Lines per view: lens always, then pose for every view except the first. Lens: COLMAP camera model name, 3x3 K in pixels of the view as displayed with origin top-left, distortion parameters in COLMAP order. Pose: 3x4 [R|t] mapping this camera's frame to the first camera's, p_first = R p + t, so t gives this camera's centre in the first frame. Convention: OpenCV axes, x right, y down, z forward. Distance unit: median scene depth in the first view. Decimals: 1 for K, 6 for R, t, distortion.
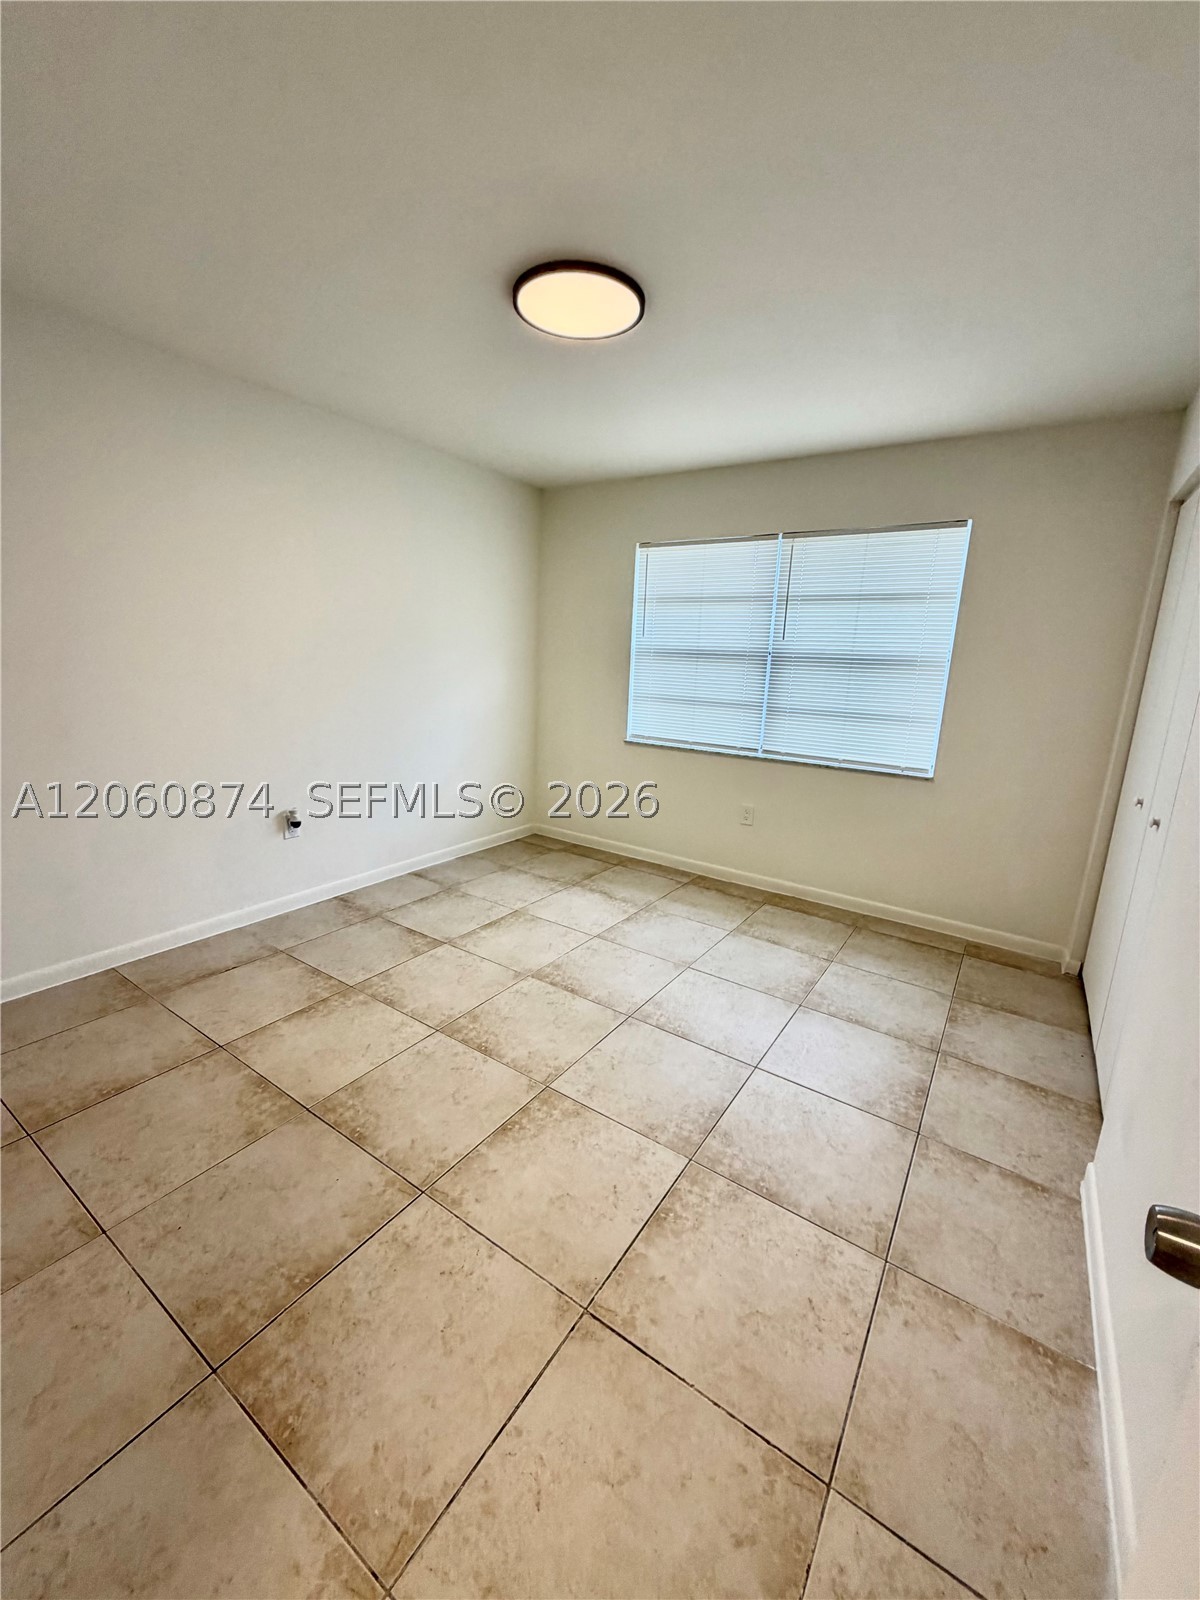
lens RADIAL K [[637.3, 0, 600.0], [0, 637.3, 800.0], [0, 0, 1]] dist [-0.002617, -0.000279]
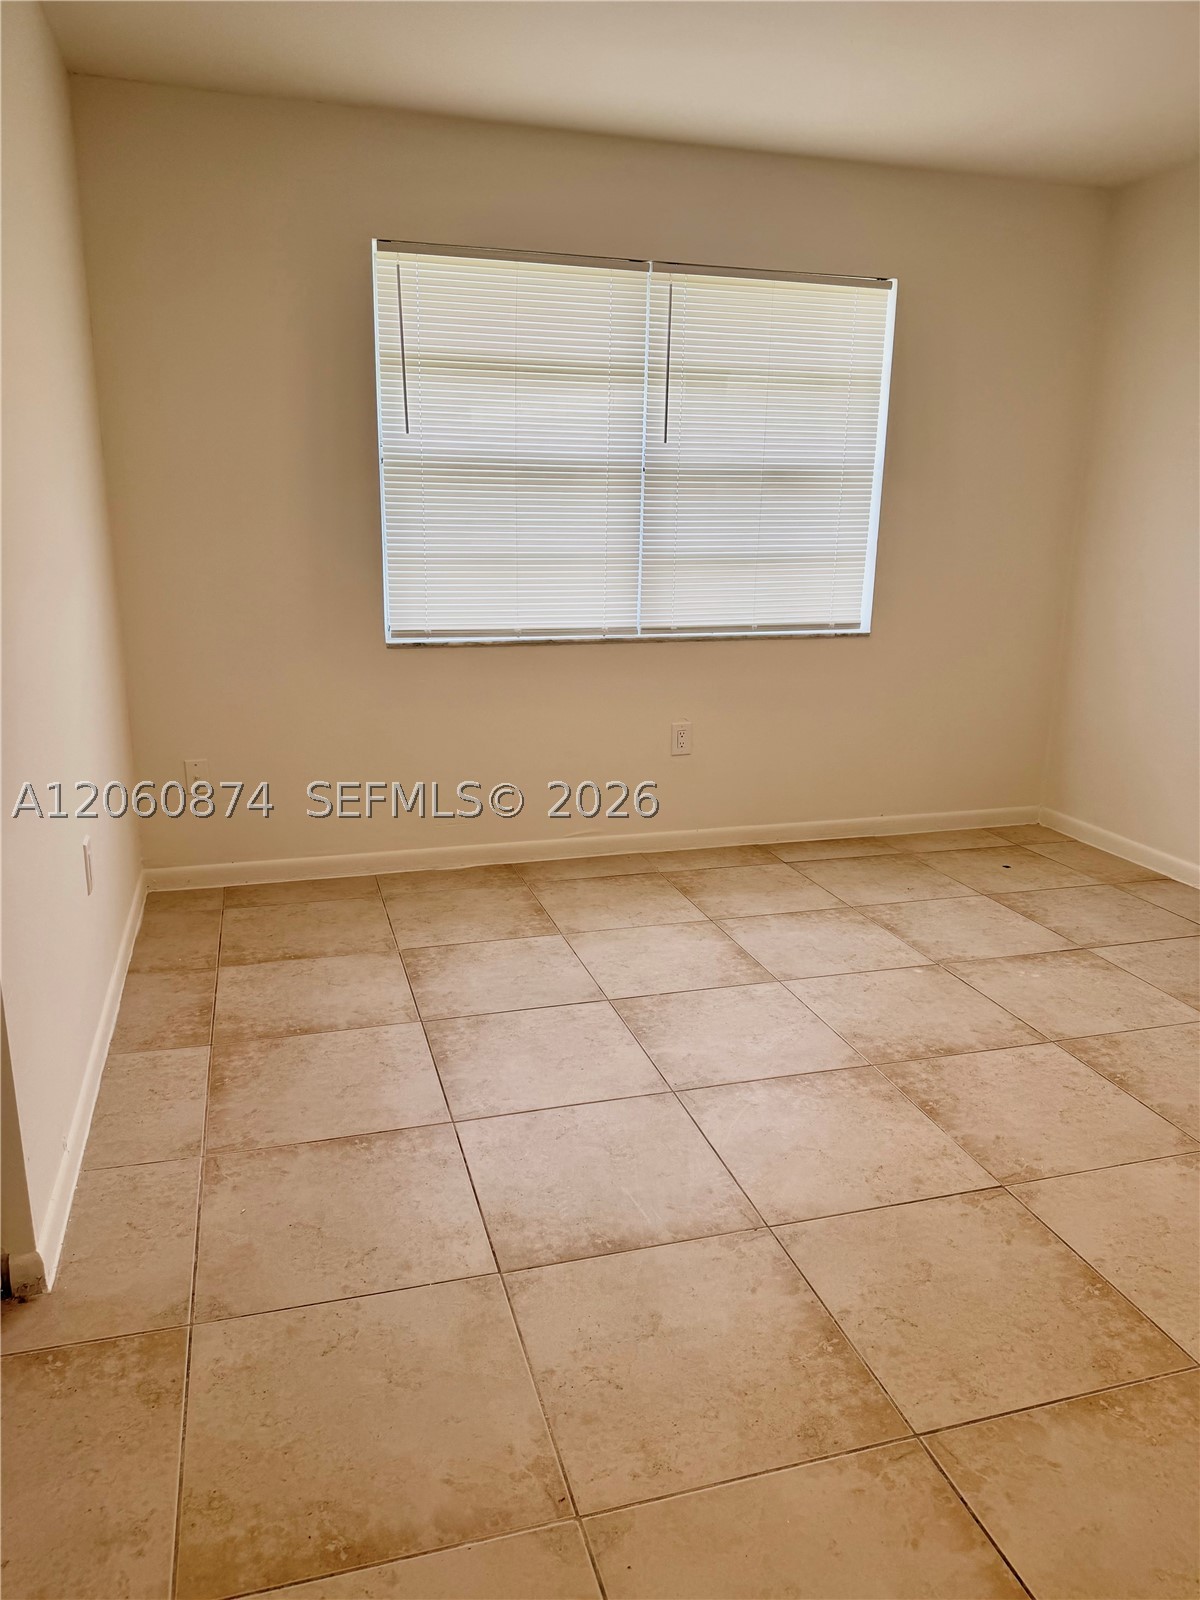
lens RADIAL K [[1112.8, 0, 590.9], [0, 1112.8, 792.5], [0, 0, 1]] dist [0.060405, -0.086816]
pose [[0.639958, -0.235490, 0.731436, -0.662630], [0.174255, 0.971559, 0.160337, -0.115299], [-0.748391, 0.024848, 0.662793, 0.363612]]
